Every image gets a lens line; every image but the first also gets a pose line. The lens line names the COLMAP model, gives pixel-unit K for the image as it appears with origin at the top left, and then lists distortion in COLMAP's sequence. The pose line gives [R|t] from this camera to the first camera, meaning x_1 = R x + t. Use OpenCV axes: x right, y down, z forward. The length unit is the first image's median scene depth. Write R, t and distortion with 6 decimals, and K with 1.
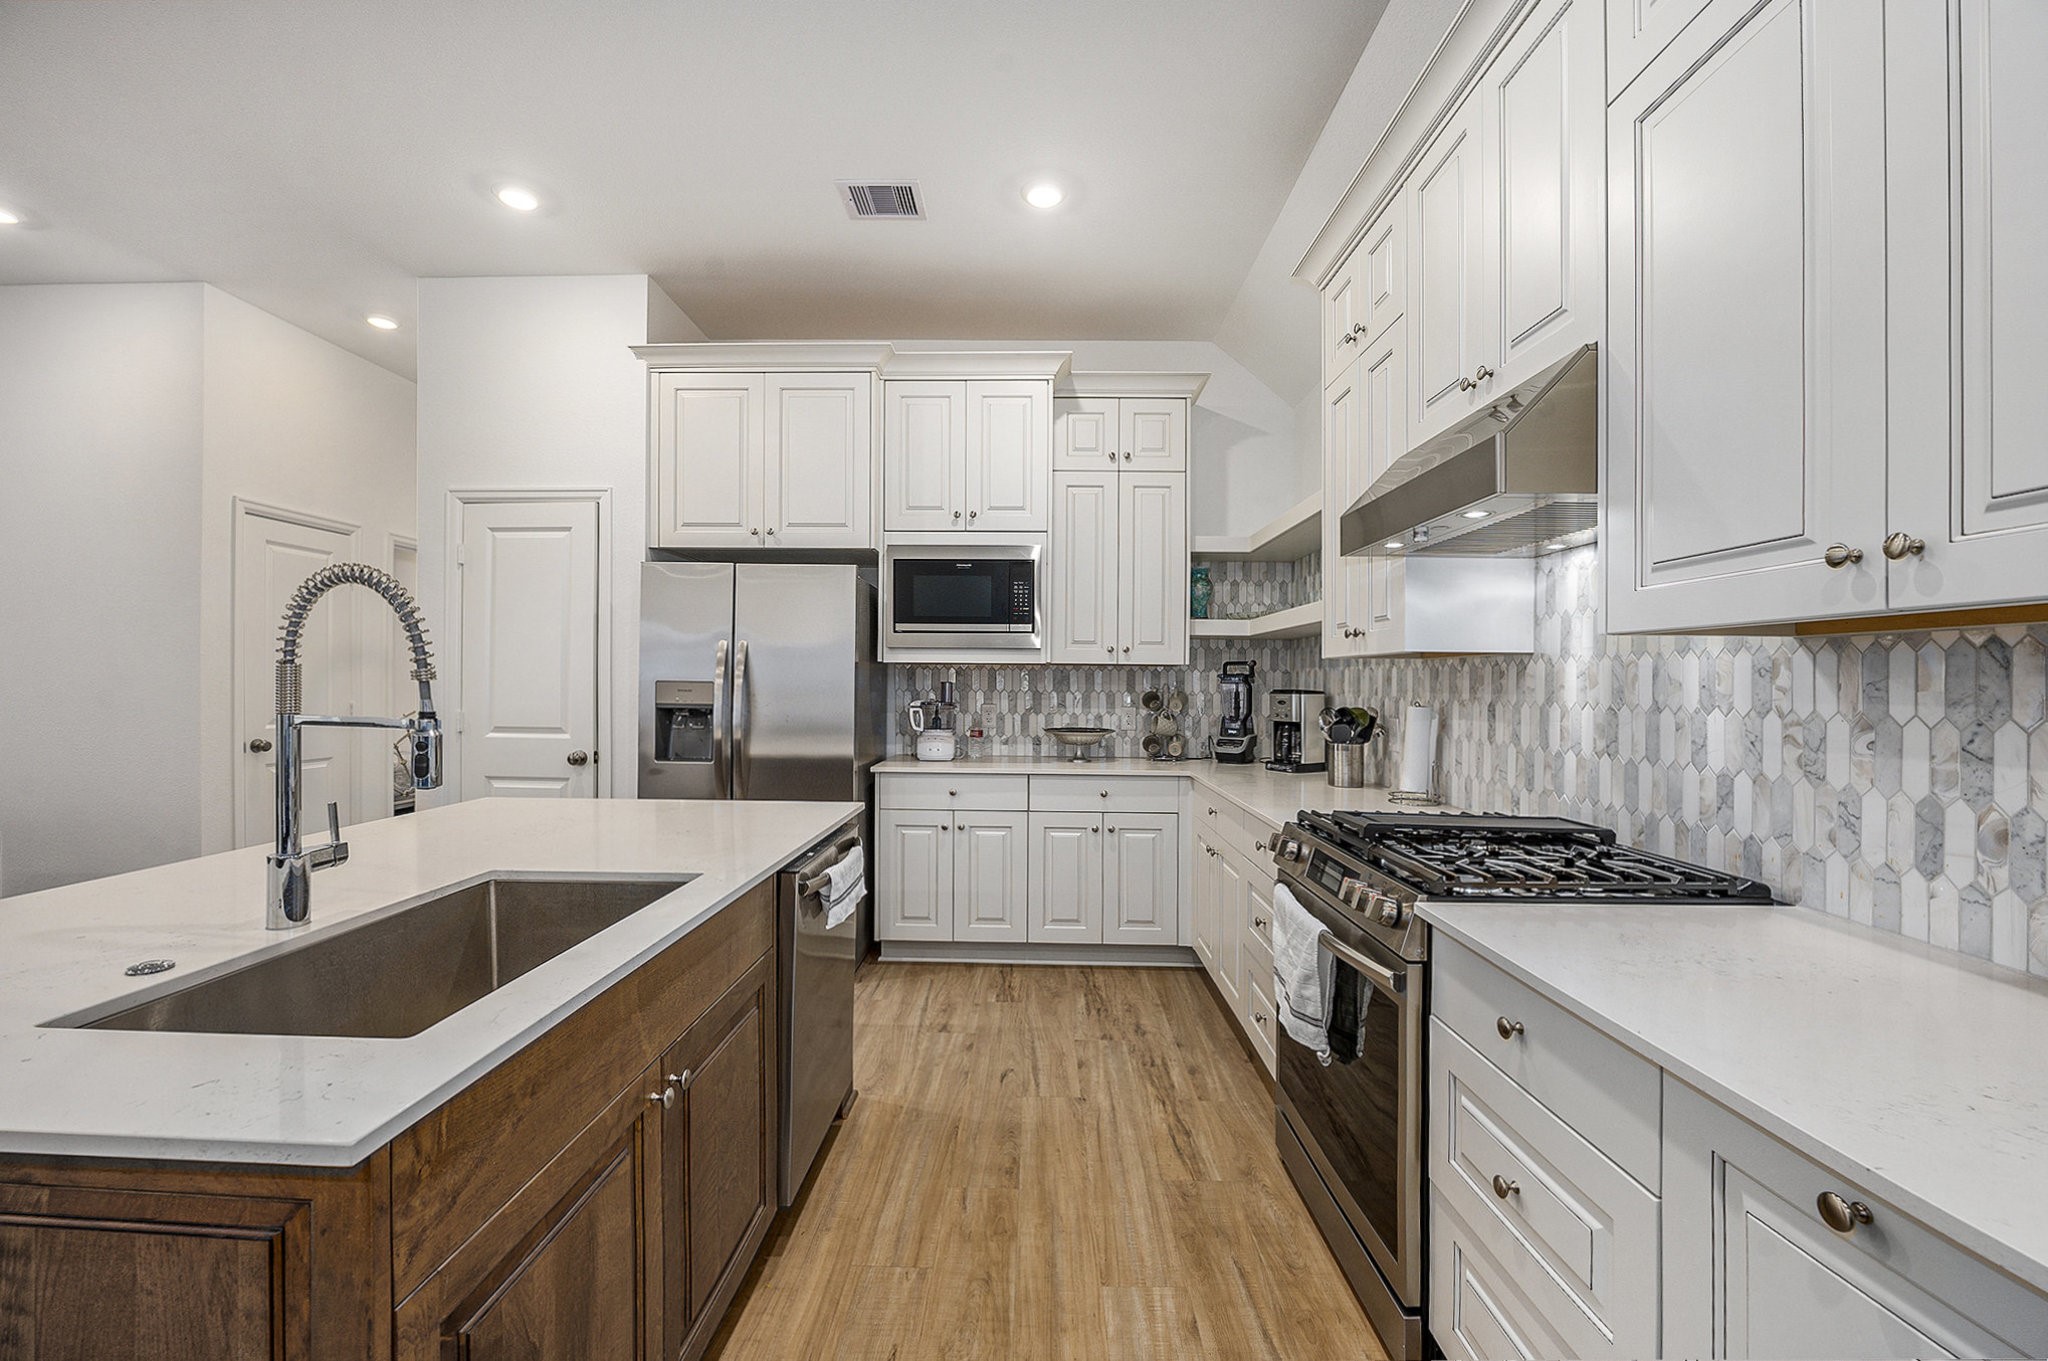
lens RADIAL K [[828.8, 0, 1018.9], [0, 828.8, 687.1], [0, 0, 1]] dist [-0.016509, 0.001009]
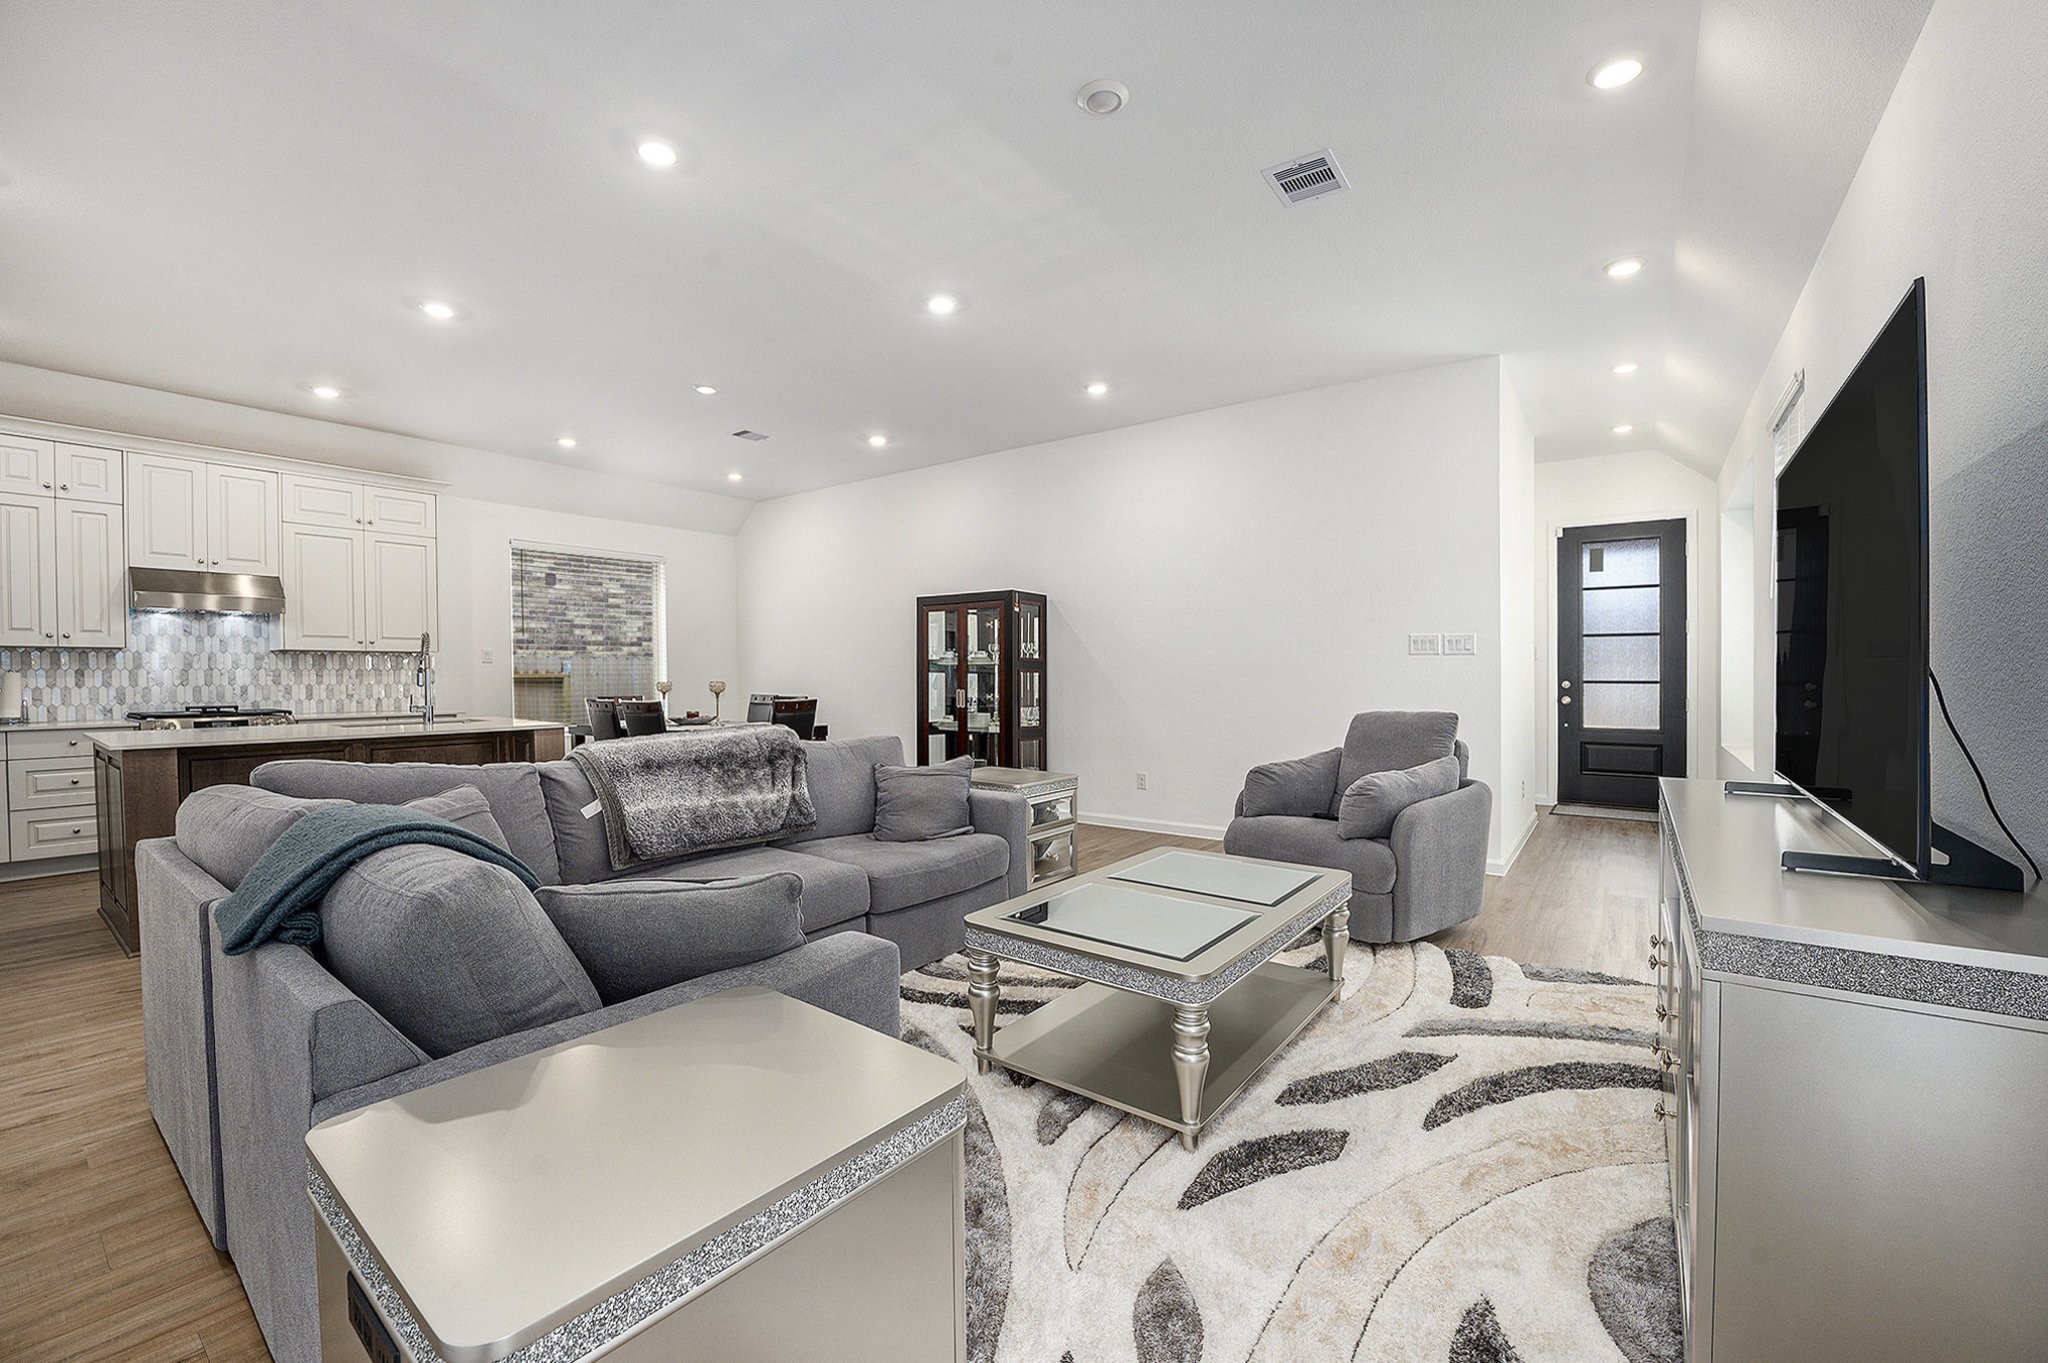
lens RADIAL K [[828.8, 0, 993.8], [0, 828.8, 697.2], [0, 0, 1]] dist [-0.016509, 0.001009]
pose [[-0.791864, -0.023829, 0.610232, -2.021573], [0.000270, 0.999225, 0.039369, 0.005922], [-0.610697, 0.031339, -0.791244, 0.915759]]
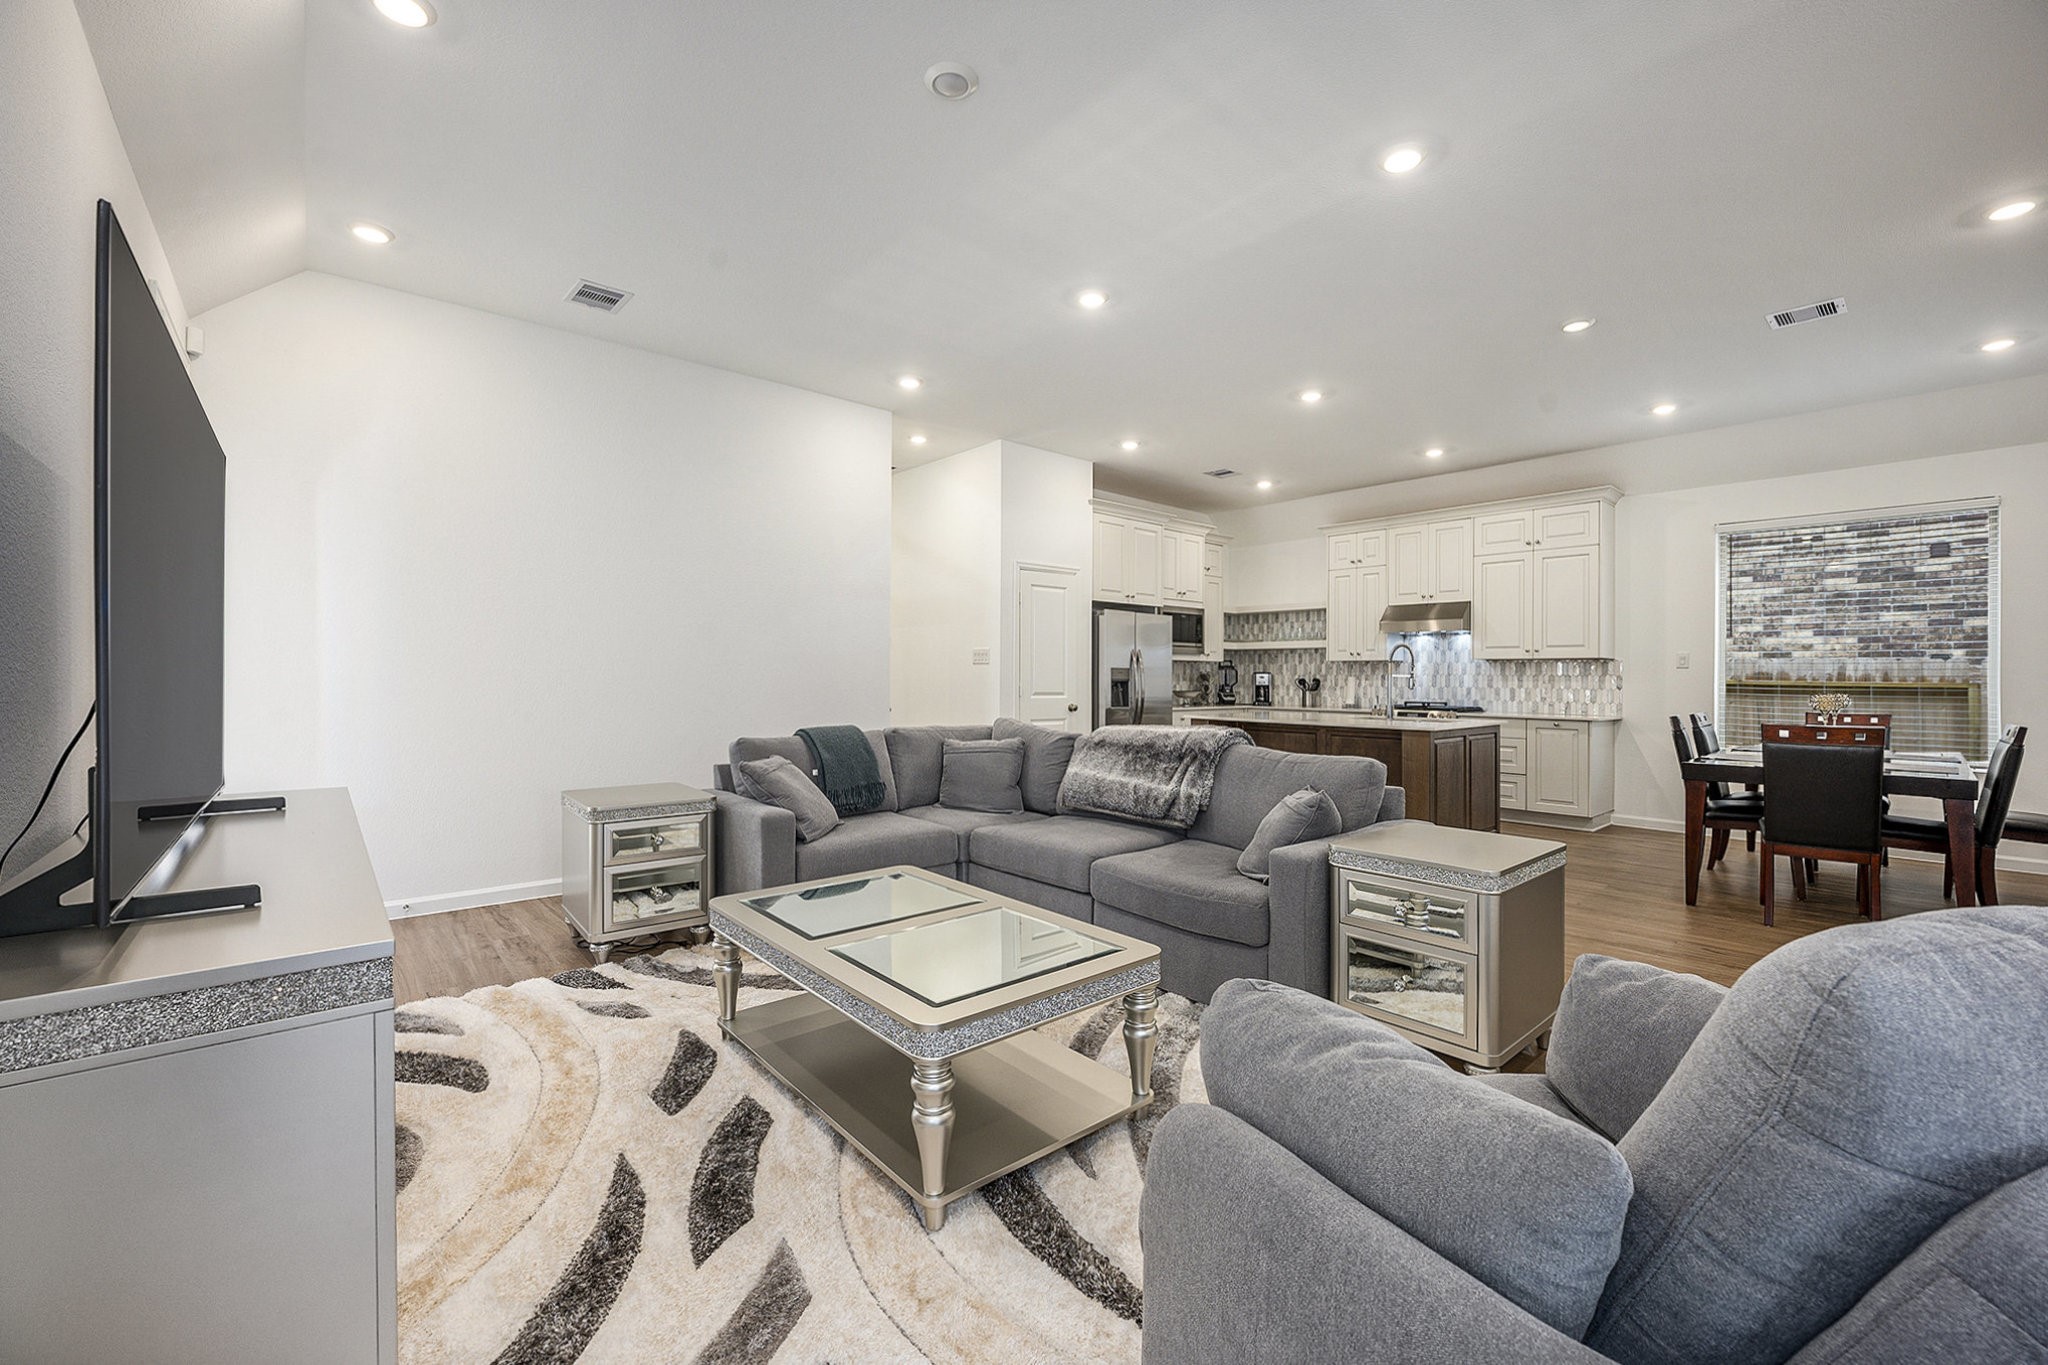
lens RADIAL K [[833.0, 0, 1050.9], [0, 833.0, 665.0], [0, 0, 1]] dist [-0.001074, -0.000063]
pose [[0.722069, 0.005919, 0.691796, -2.100277], [0.004203, 0.999907, -0.012942, 0.012377], [-0.691809, 0.012252, 0.721977, -0.406520]]
